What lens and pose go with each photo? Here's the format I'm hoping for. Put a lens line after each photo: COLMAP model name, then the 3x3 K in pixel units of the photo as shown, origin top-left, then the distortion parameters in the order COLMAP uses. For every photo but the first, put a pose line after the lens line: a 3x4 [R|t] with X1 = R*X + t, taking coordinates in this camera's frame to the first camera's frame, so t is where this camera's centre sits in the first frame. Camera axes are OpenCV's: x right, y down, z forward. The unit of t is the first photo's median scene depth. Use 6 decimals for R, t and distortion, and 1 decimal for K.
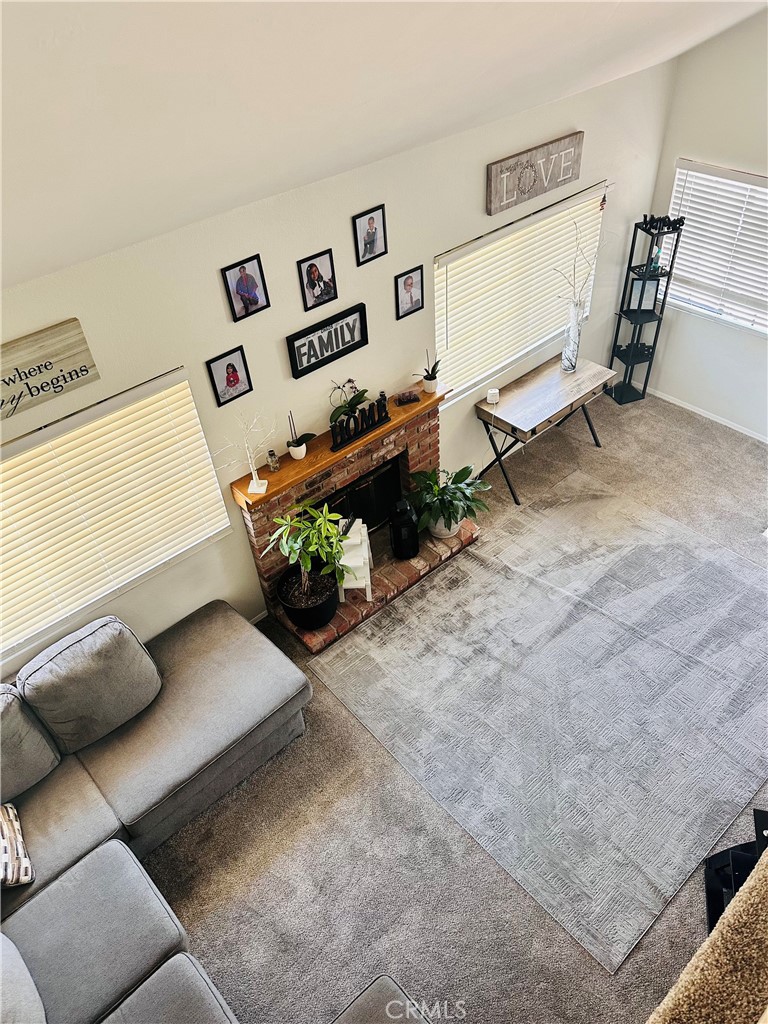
lens RADIAL K [[709.4, 0, 384.0], [0, 709.4, 512.0], [0, 0, 1]] dist [0.113809, -0.215314]
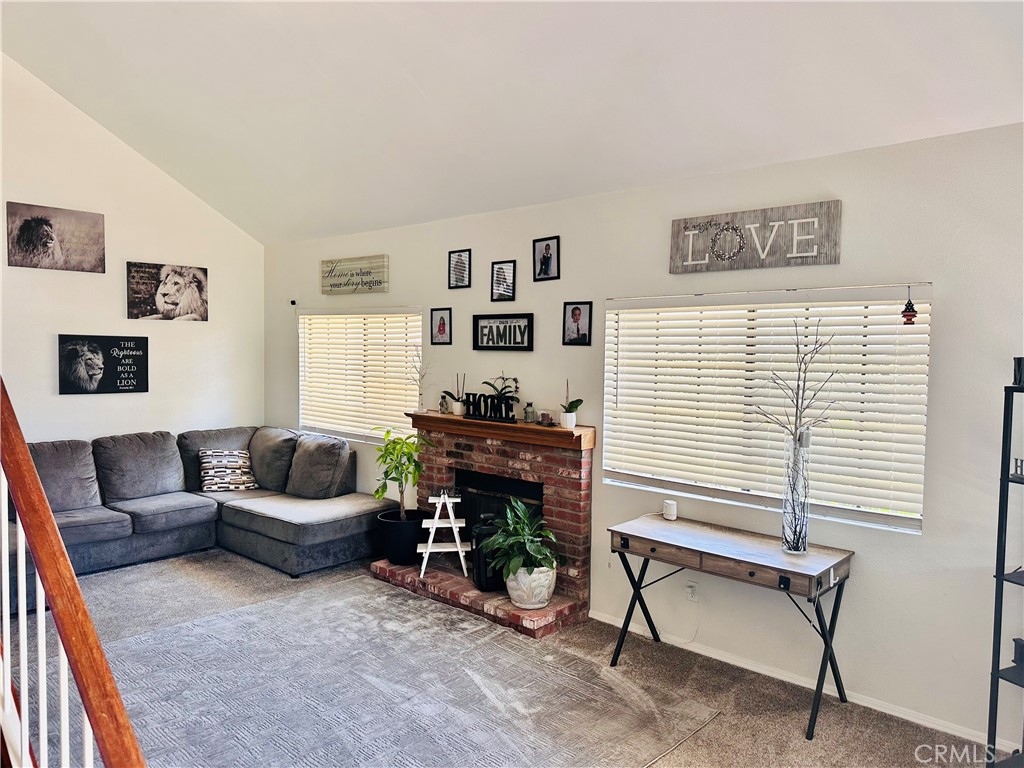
lens RADIAL K [[709.4, 0, 512.0], [0, 709.4, 384.0], [0, 0, 1]] dist [0.113809, -0.215314]
pose [[0.094955, 0.114036, -0.988928, 1.139092], [-0.680383, 0.732607, 0.019150, -0.213278], [0.726679, 0.671031, 0.147153, 0.905775]]
